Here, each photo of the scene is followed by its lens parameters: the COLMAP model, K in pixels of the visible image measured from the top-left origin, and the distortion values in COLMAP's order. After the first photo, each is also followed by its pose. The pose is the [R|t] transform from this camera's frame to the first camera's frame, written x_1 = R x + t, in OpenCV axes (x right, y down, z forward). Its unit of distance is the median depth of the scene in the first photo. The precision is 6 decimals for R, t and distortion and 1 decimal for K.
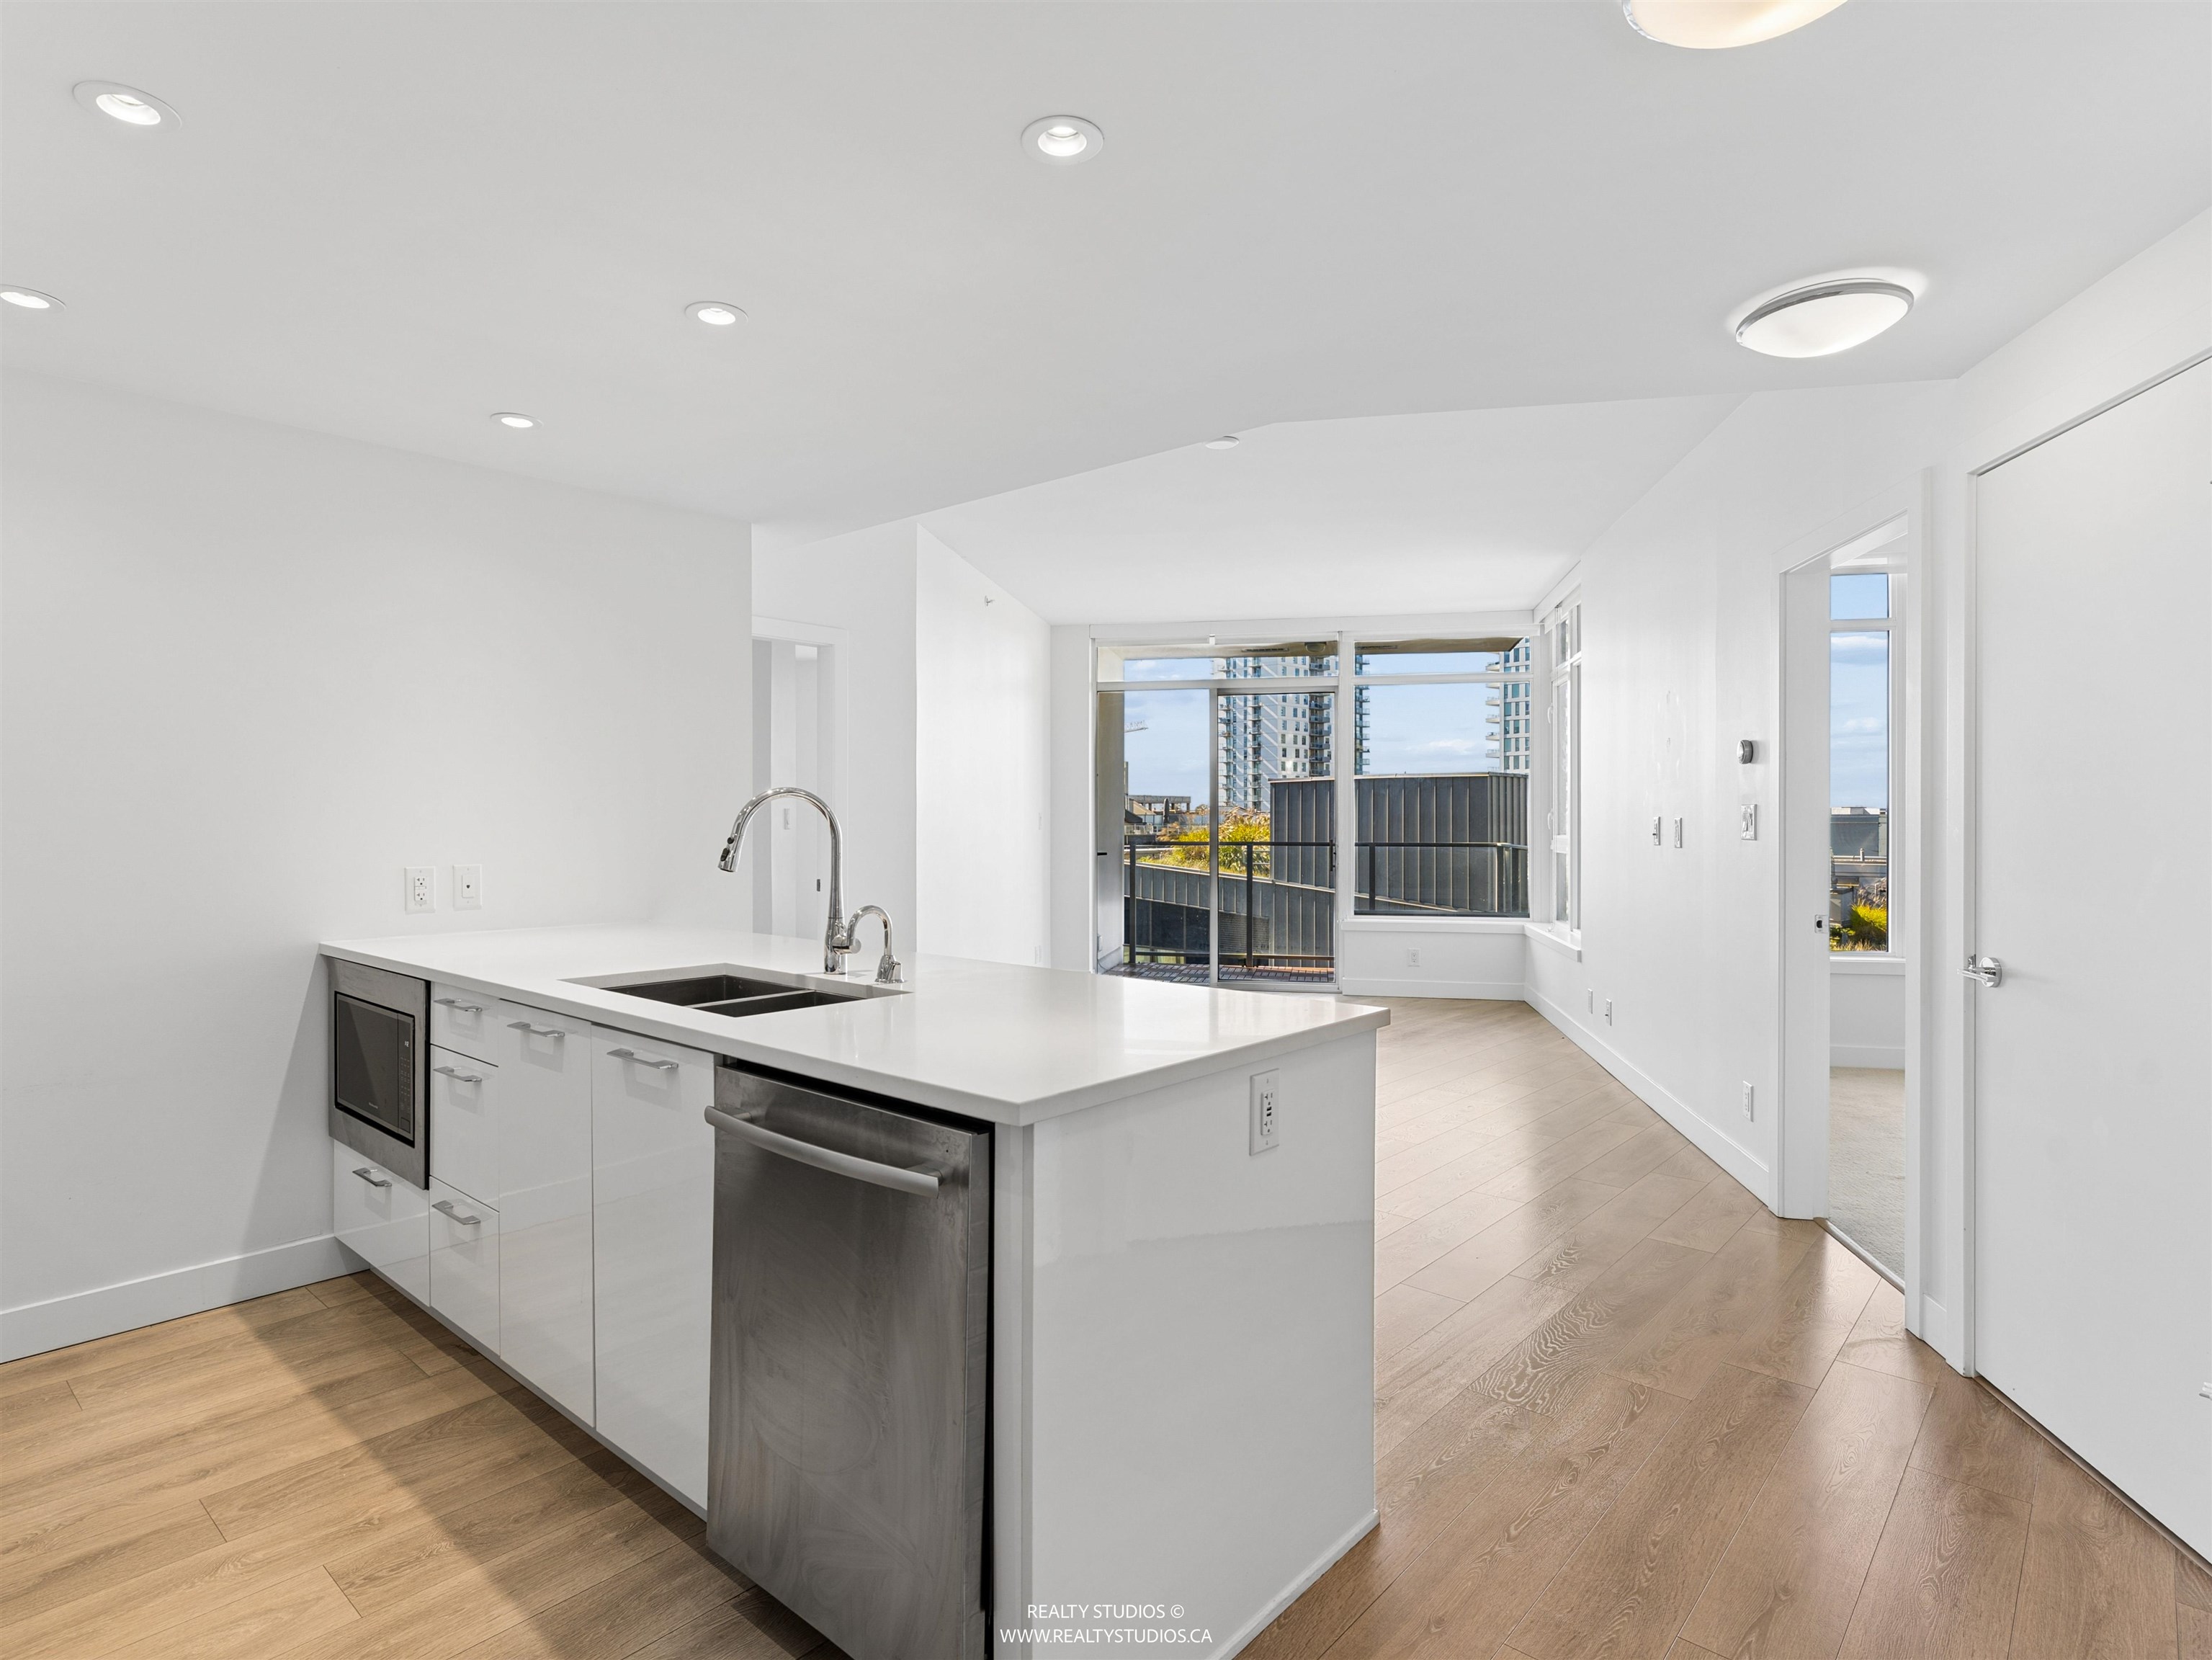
lens RADIAL K [[1194.6, 0, 1100.6], [0, 1194.6, 825.6], [0, 0, 1]] dist [-0.000378, 0.000520]
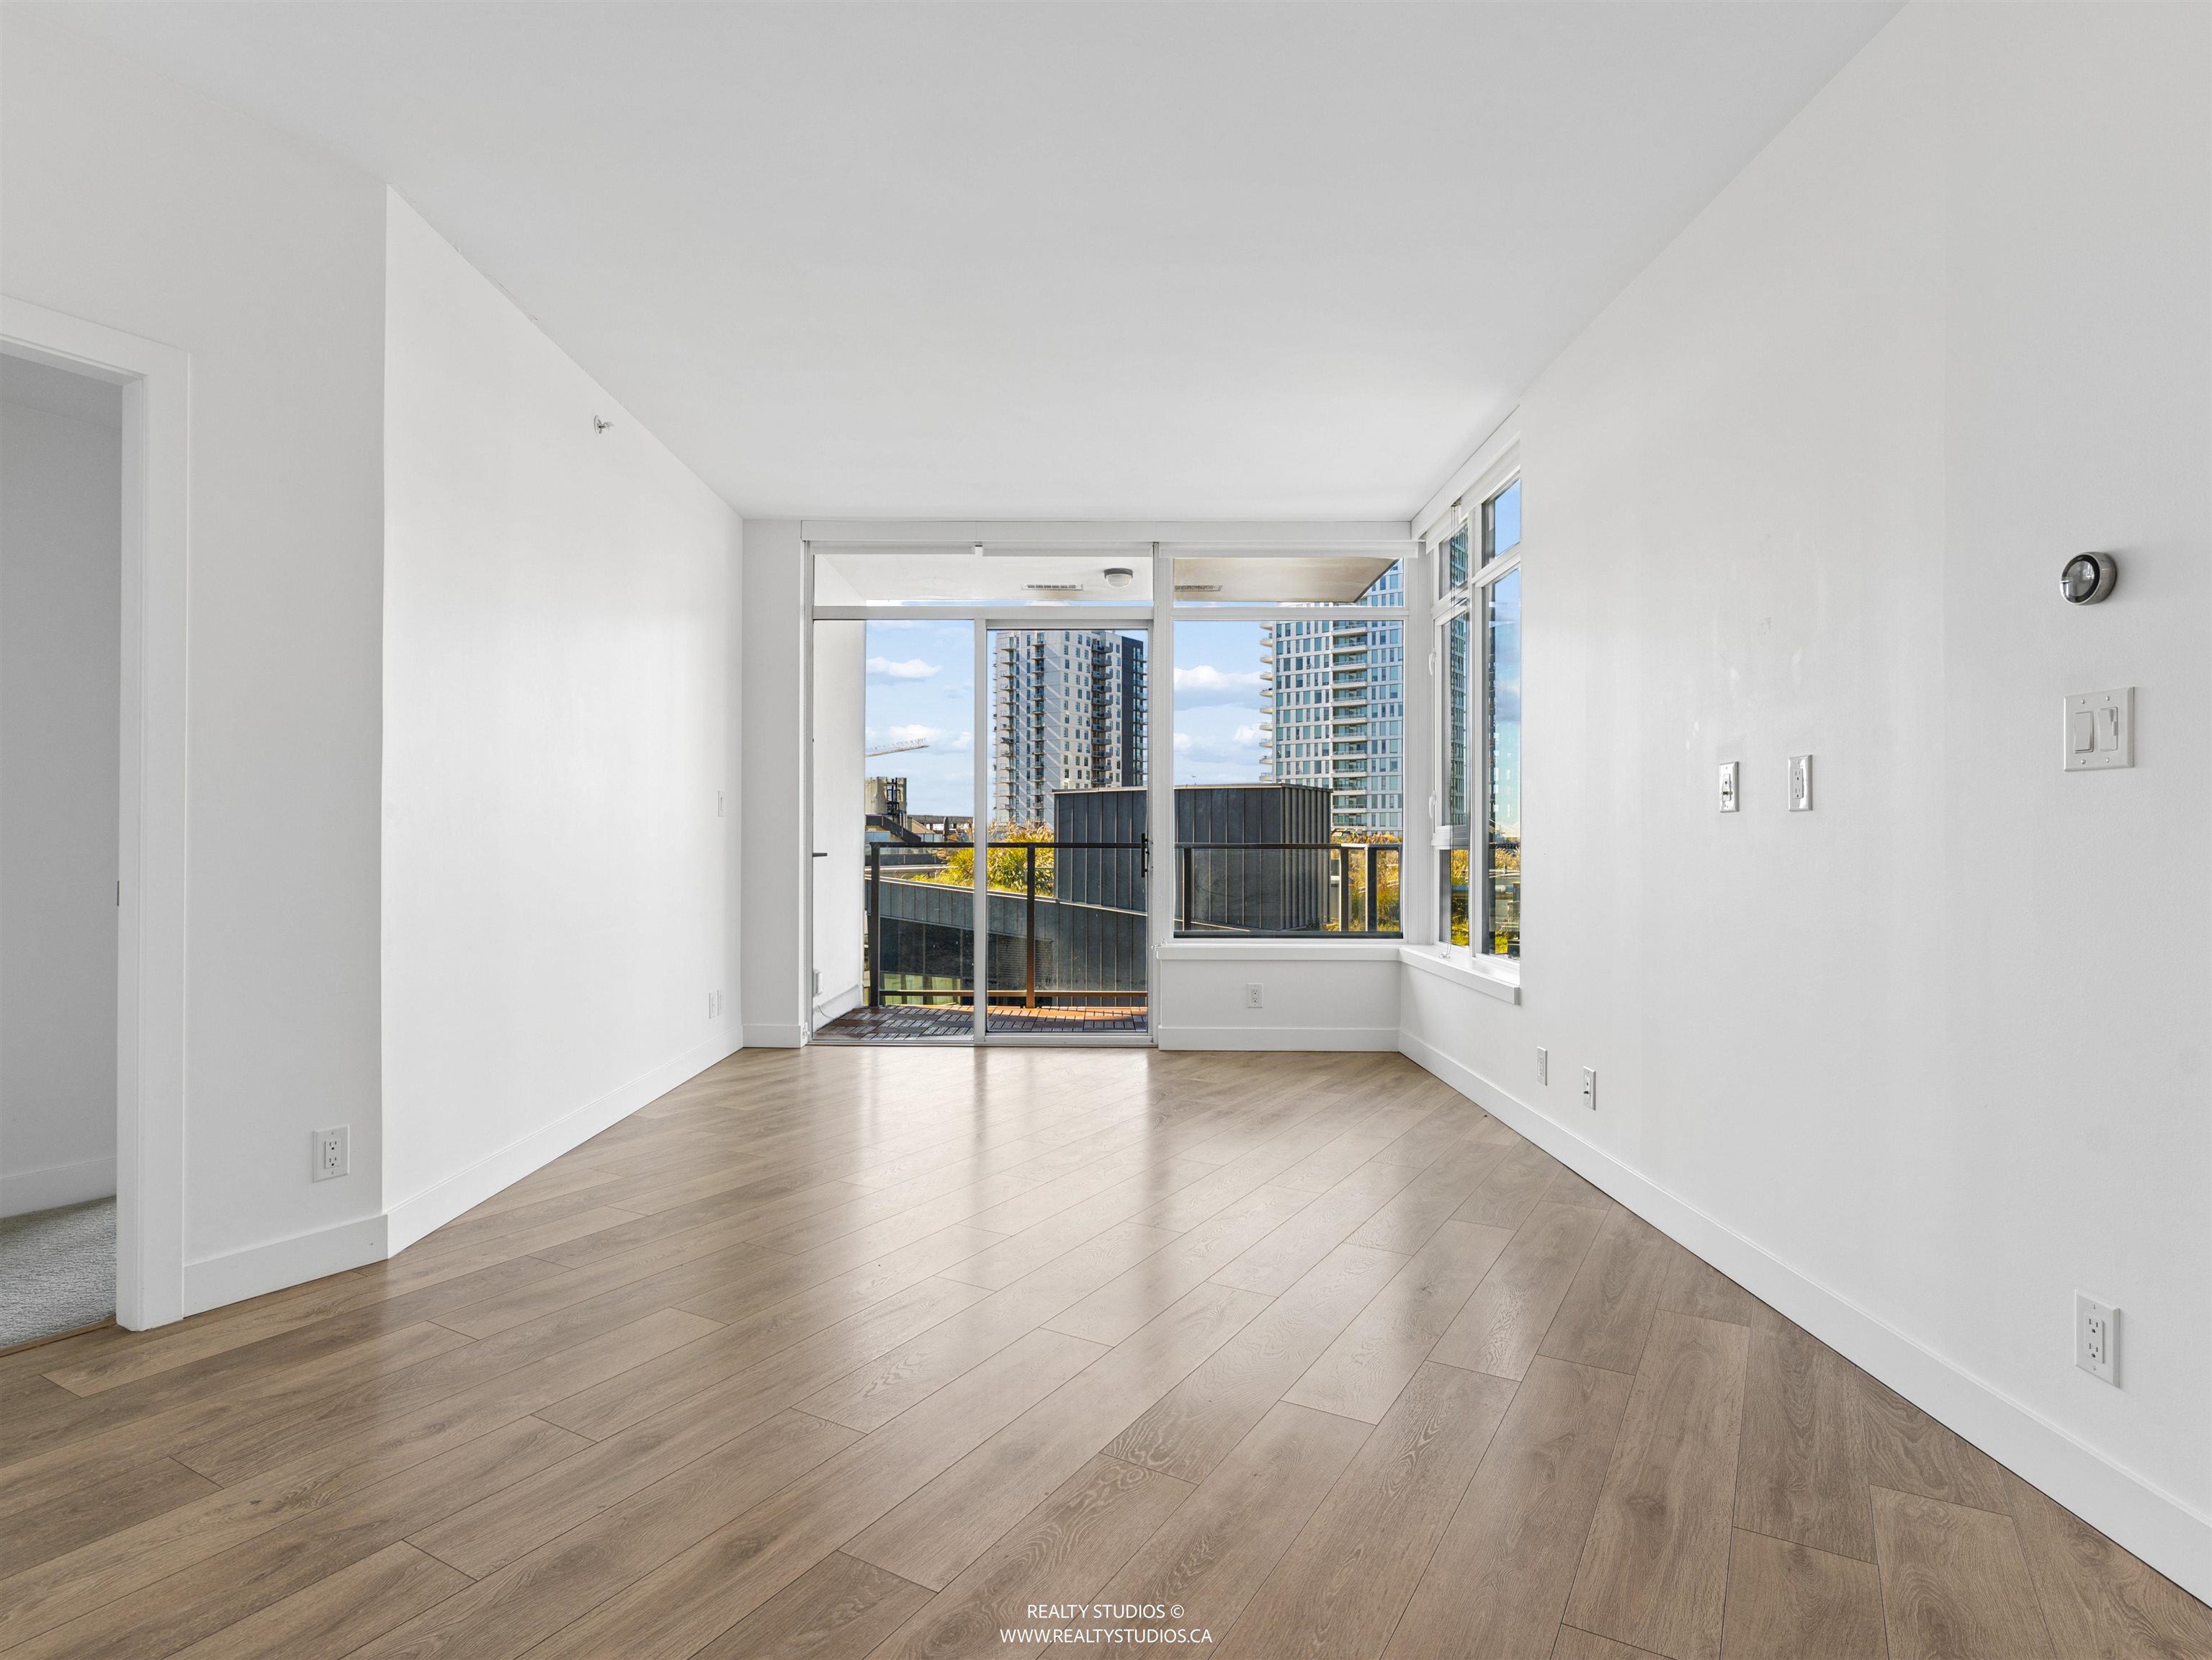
lens RADIAL K [[1194.6, 0, 1112.4], [0, 1194.6, 841.0], [0, 0, 1]] dist [-0.000378, 0.000520]
pose [[0.981827, 0.000986, 0.189777, 0.030019], [-0.000006, 0.999987, -0.005168, 0.015378], [-0.189780, 0.005073, 0.981814, 0.228628]]
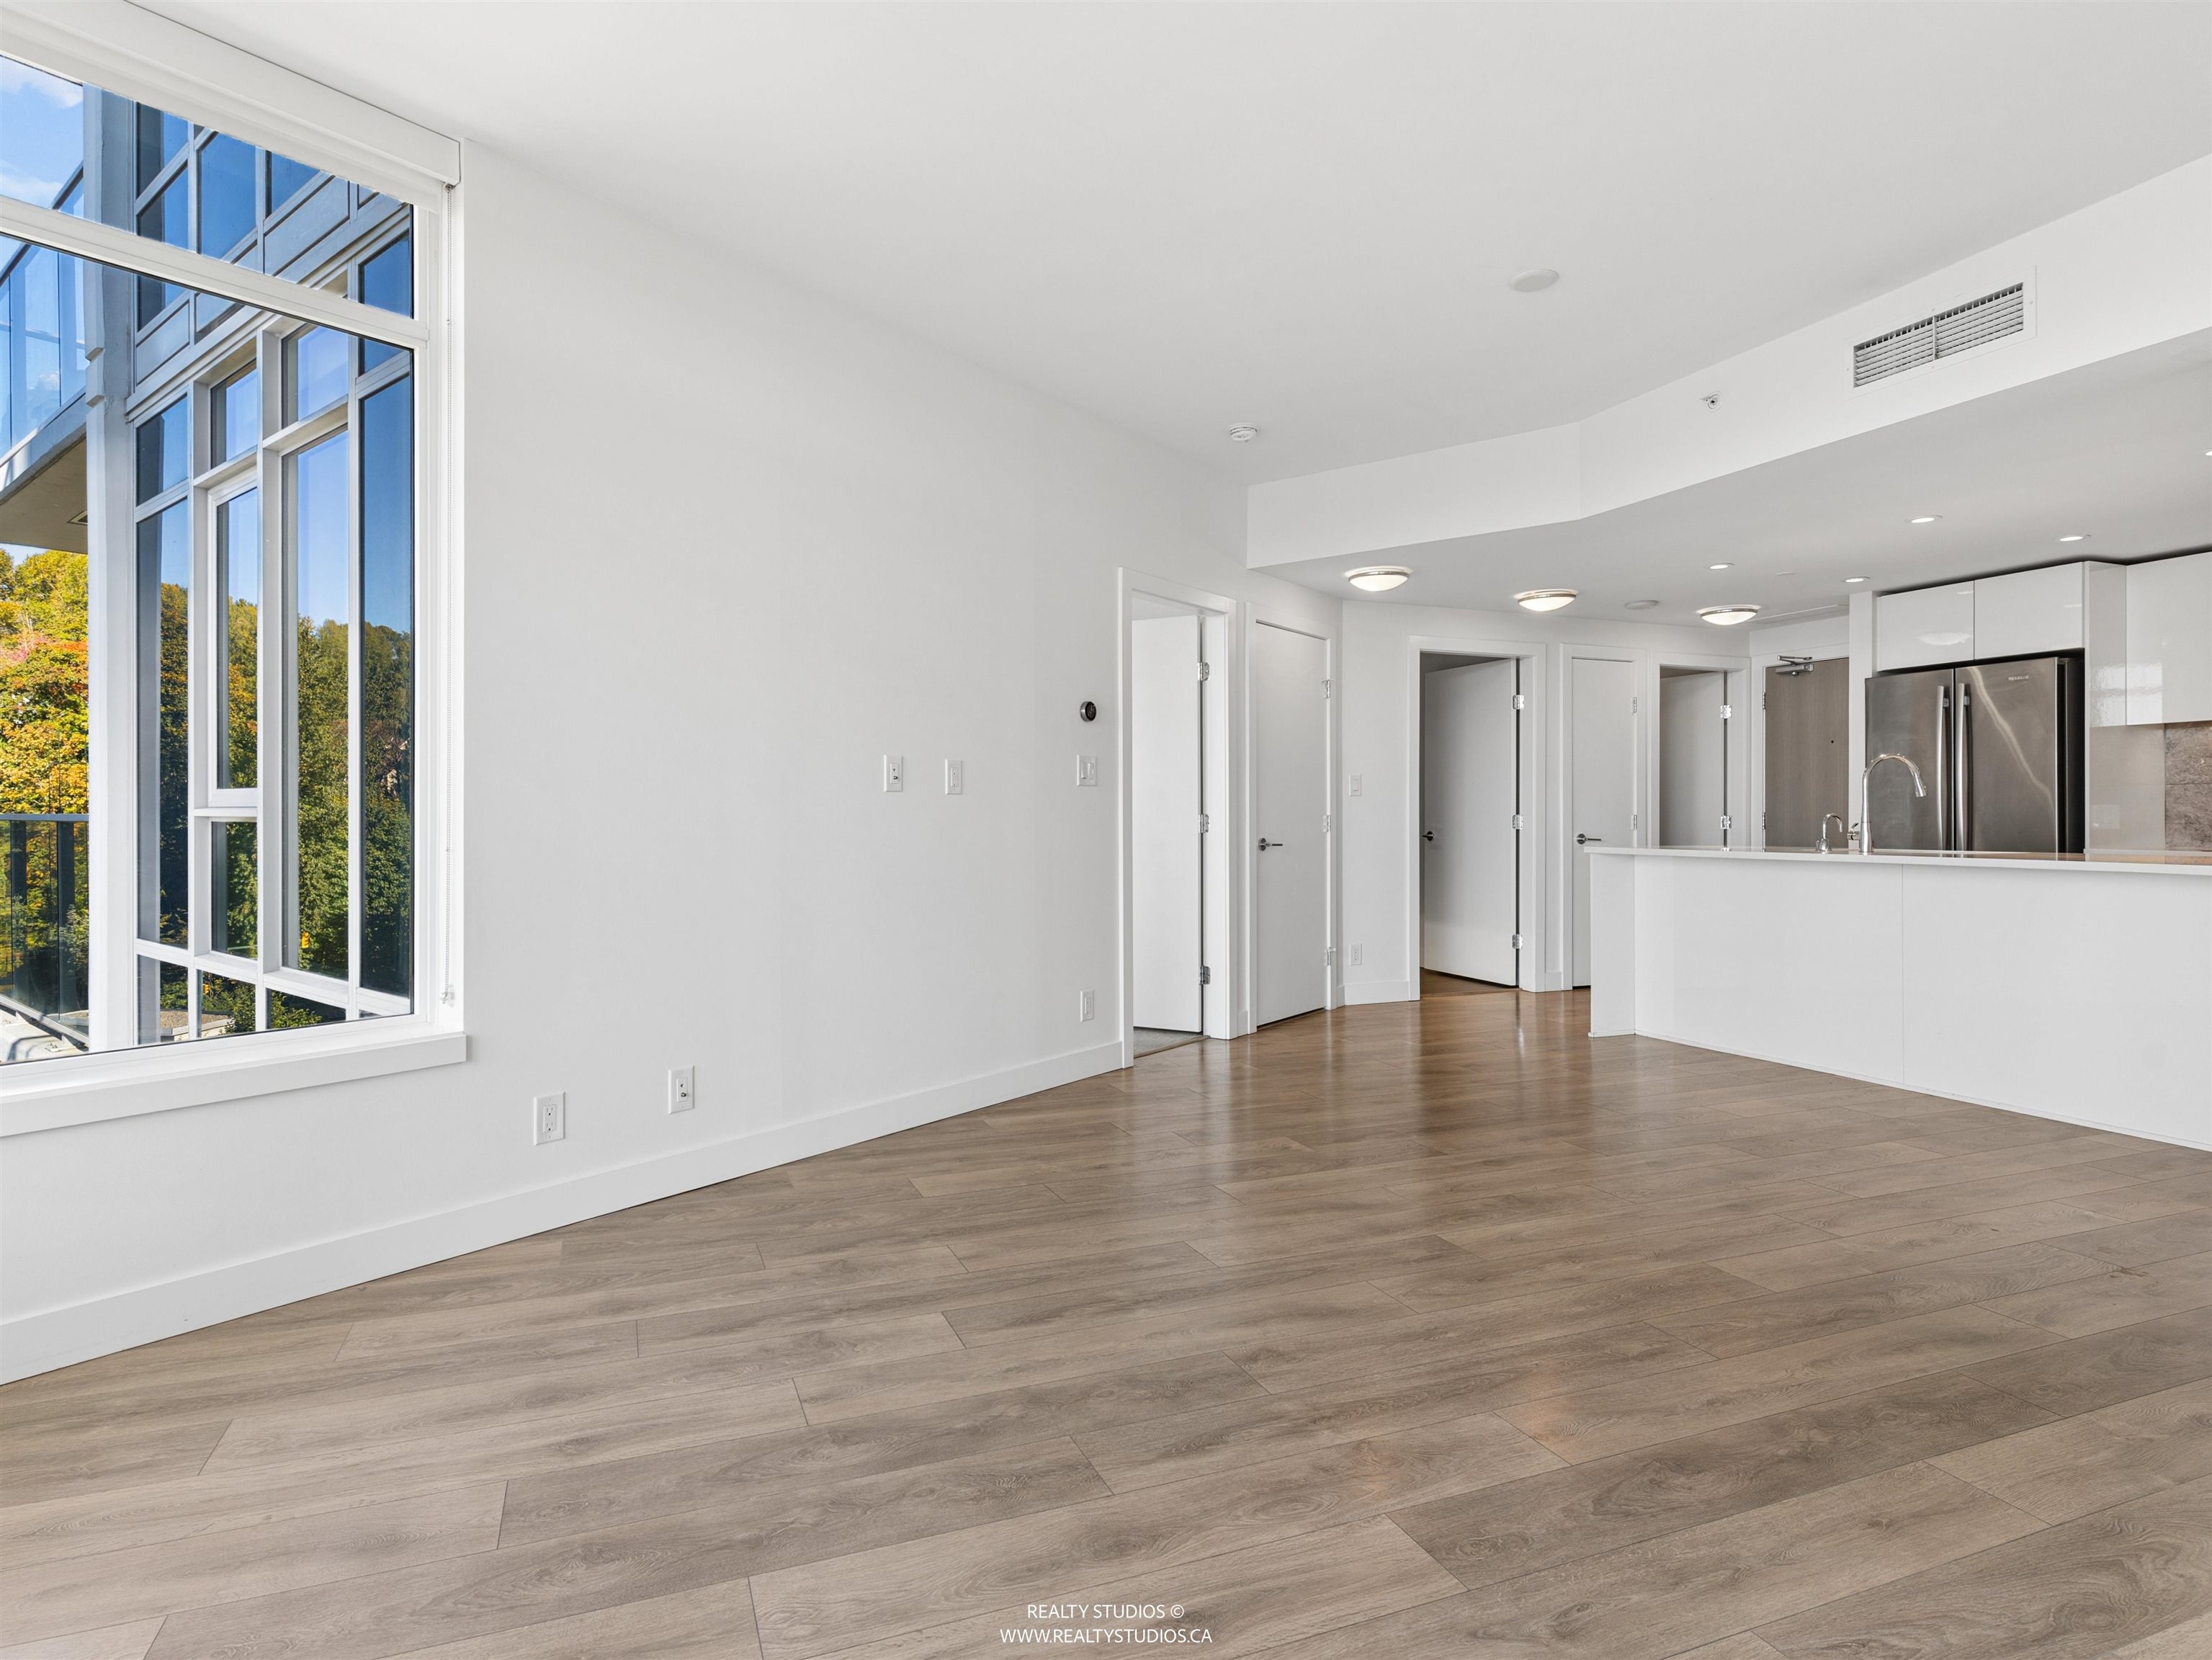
lens RADIAL K [[1194.6, 0, 1048.4], [0, 1194.6, 816.4], [0, 0, 1]] dist [-0.000378, 0.000520]
pose [[-0.875713, -0.005250, 0.482803, -0.108370], [-0.002855, 0.999980, 0.005697, 0.004003], [-0.482823, 0.003611, -0.875710, 2.726314]]
